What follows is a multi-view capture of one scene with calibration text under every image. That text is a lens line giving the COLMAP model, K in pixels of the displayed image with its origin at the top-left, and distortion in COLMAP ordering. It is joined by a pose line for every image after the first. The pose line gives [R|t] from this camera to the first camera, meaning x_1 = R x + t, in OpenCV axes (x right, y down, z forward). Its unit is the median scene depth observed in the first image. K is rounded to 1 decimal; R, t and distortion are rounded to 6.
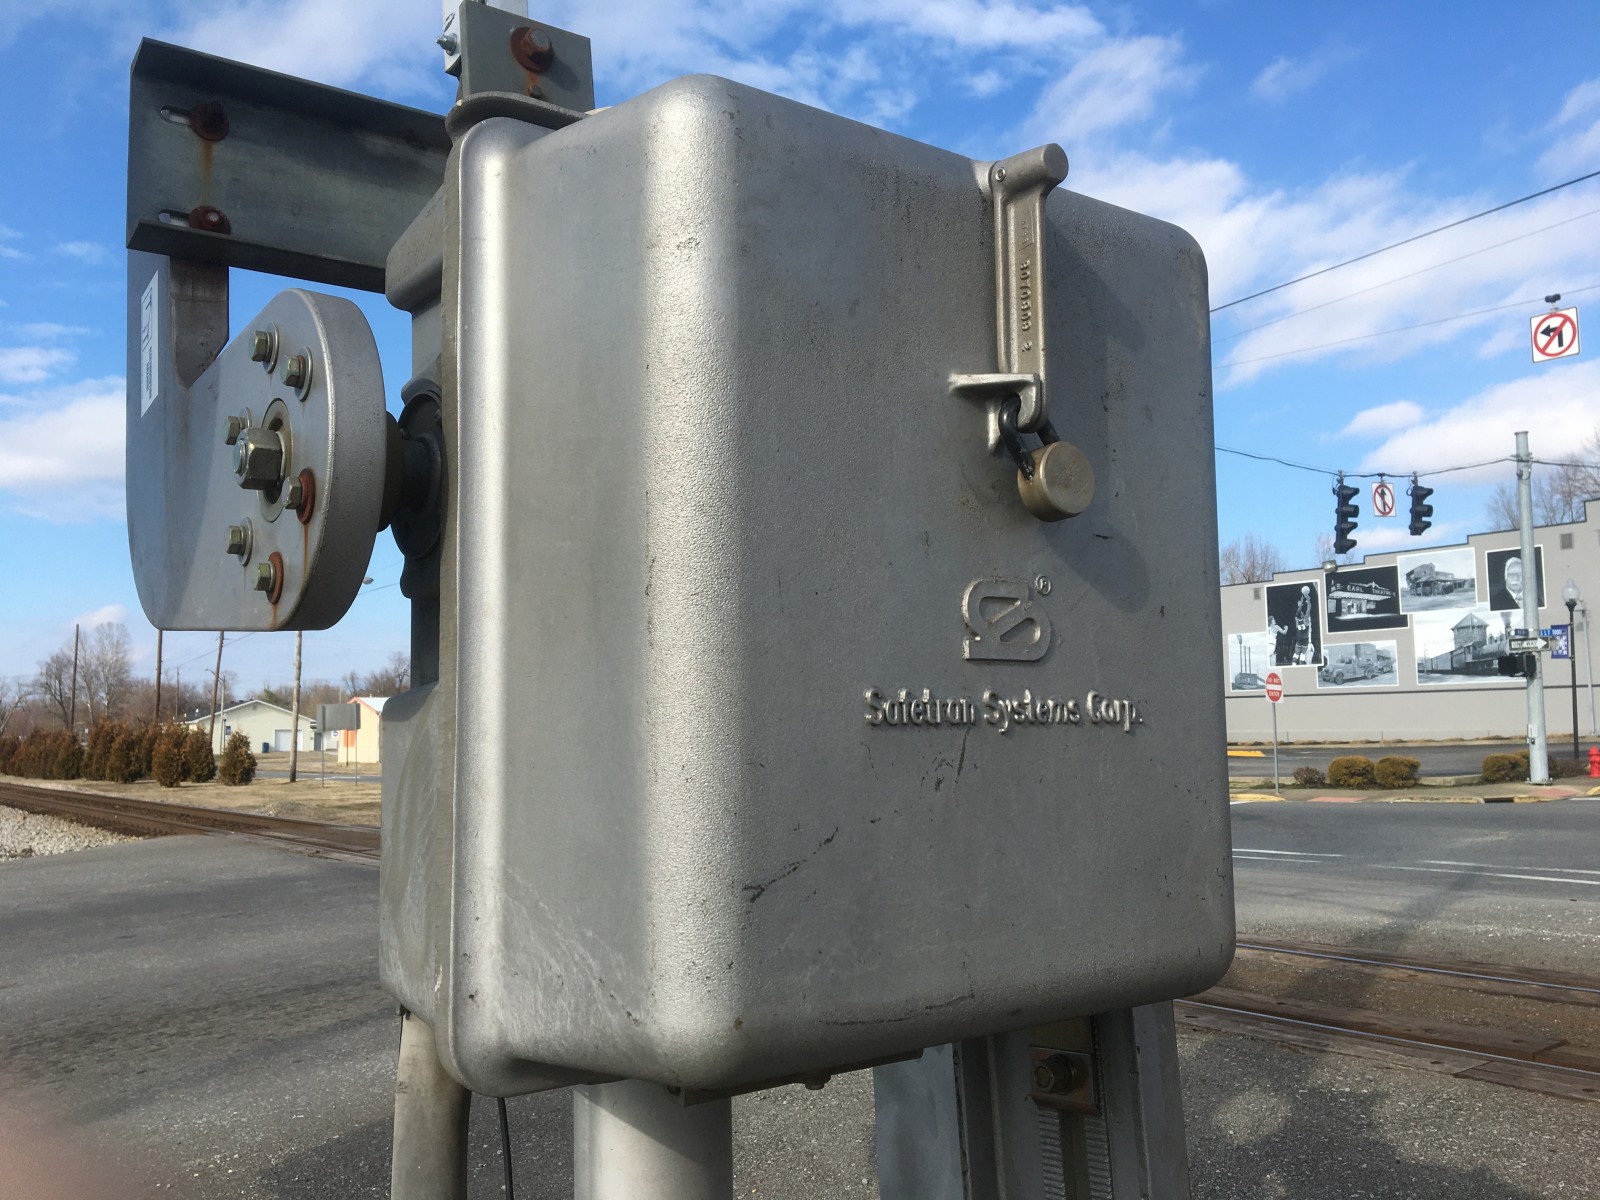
lens RADIAL K [[1363.6, 0, 772.9], [0, 1363.6, 598.6], [0, 0, 1]] dist [0.074626, -0.133819]
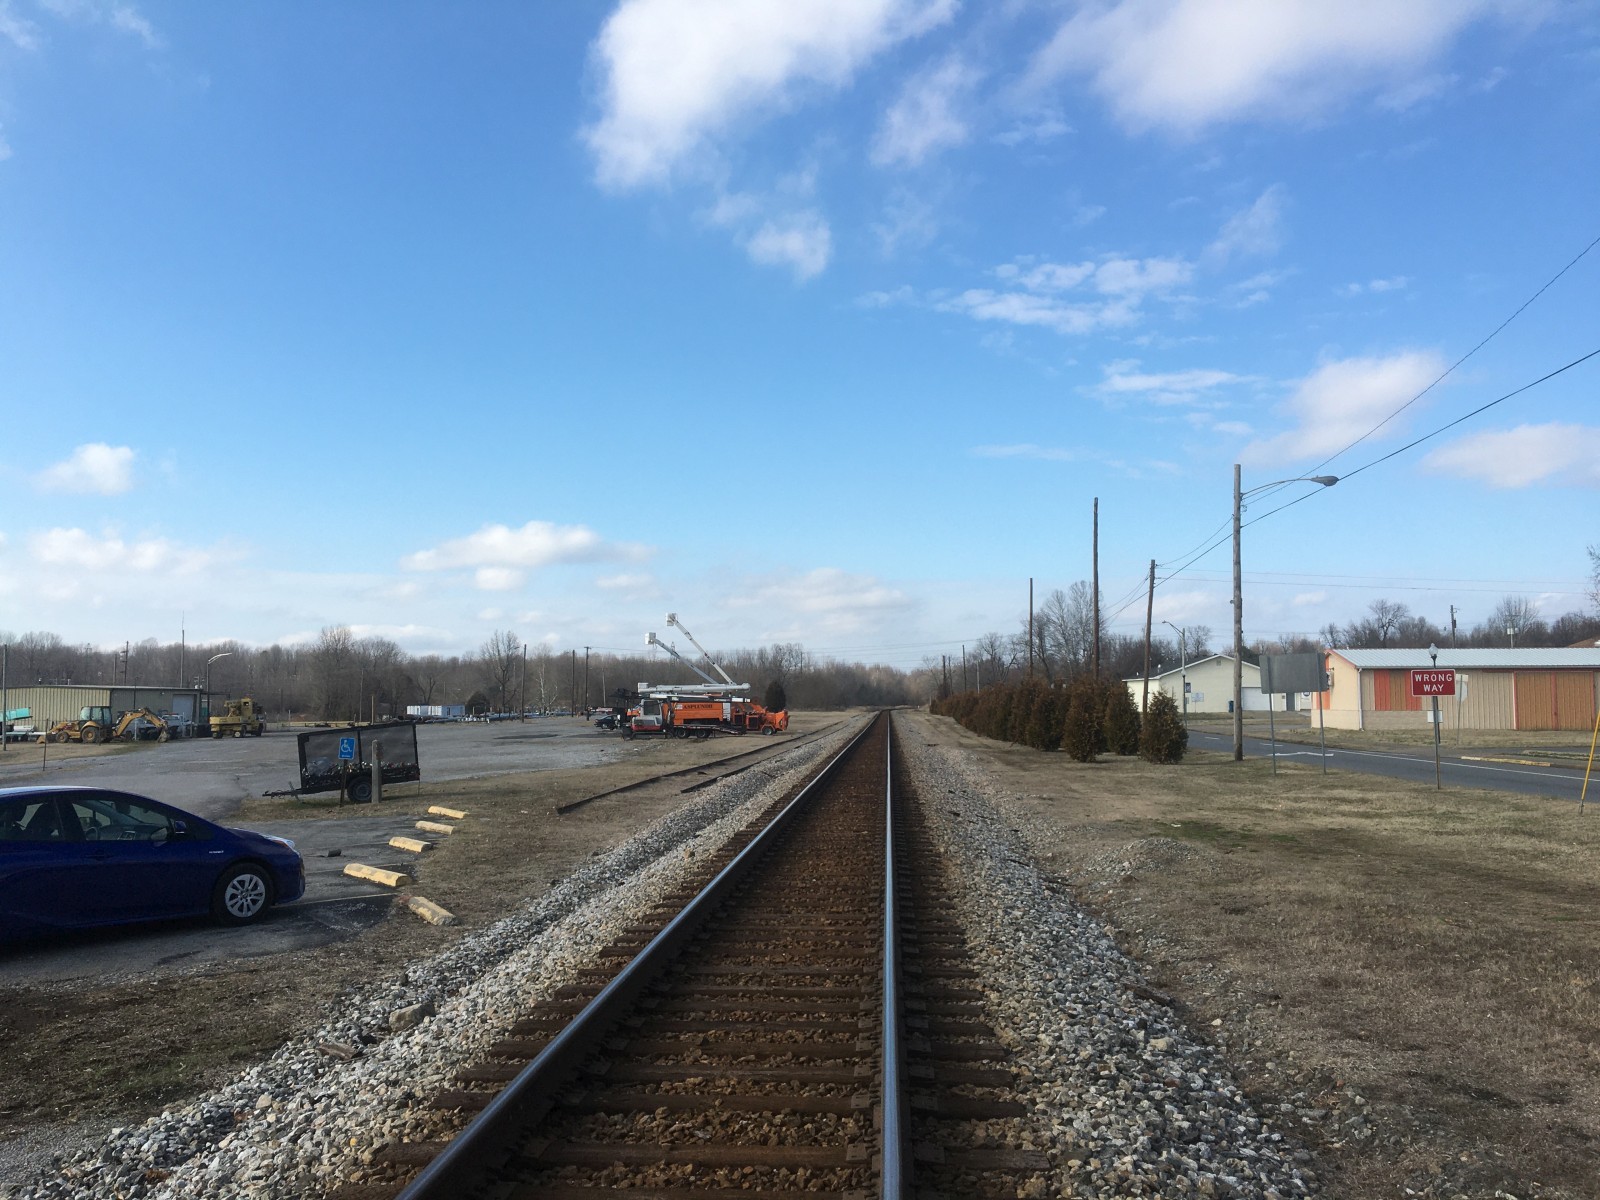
lens RADIAL K [[1363.6, 0, 772.9], [0, 1363.6, 598.6], [0, 0, 1]] dist [0.074626, -0.133819]
pose [[0.774947, -0.035924, -0.631004, -0.057308], [0.056197, 0.998345, 0.012179, 0.018065], [0.629523, -0.044899, 0.775684, 0.216186]]
